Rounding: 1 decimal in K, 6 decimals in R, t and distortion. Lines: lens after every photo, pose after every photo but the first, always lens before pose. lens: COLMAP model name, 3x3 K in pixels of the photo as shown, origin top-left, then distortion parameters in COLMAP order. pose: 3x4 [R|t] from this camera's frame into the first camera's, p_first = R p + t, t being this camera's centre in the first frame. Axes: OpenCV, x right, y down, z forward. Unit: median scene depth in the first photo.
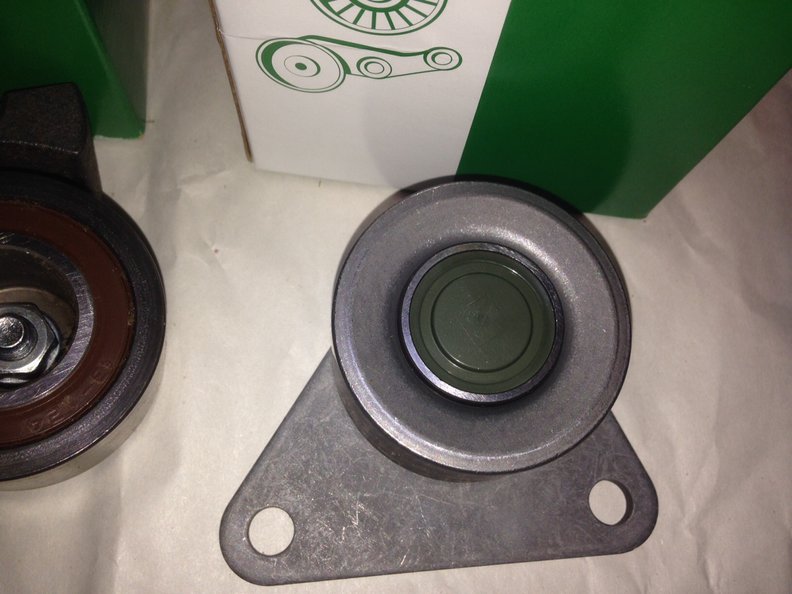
lens RADIAL K [[759.5, 0, 396.5], [0, 759.5, 297.7], [0, 0, 1]] dist [0.003472, 0.000000]
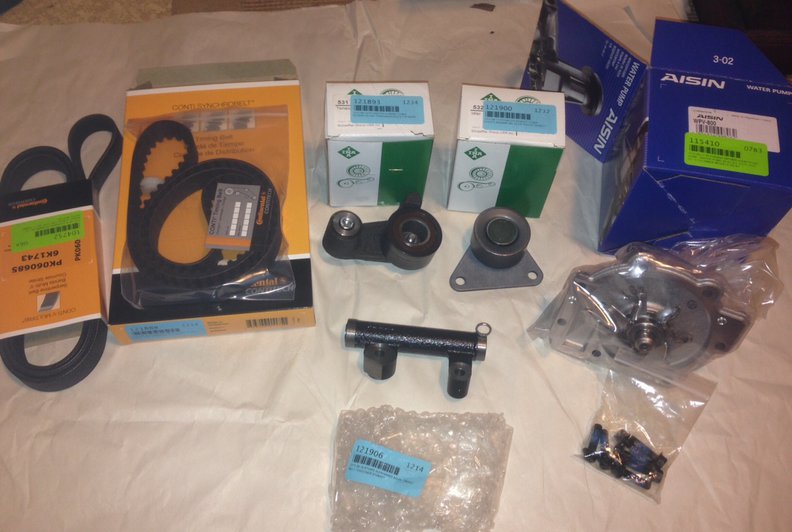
lens RADIAL K [[753.7, 0, 395.5], [0, 753.7, 266.3], [0, 0, 1]] dist [0.002114, 0.000000]
pose [[0.998956, -0.036755, -0.027146, -0.429807], [0.031256, 0.983020, -0.180815, 1.036585], [0.033331, 0.179778, 0.983142, -3.590270]]
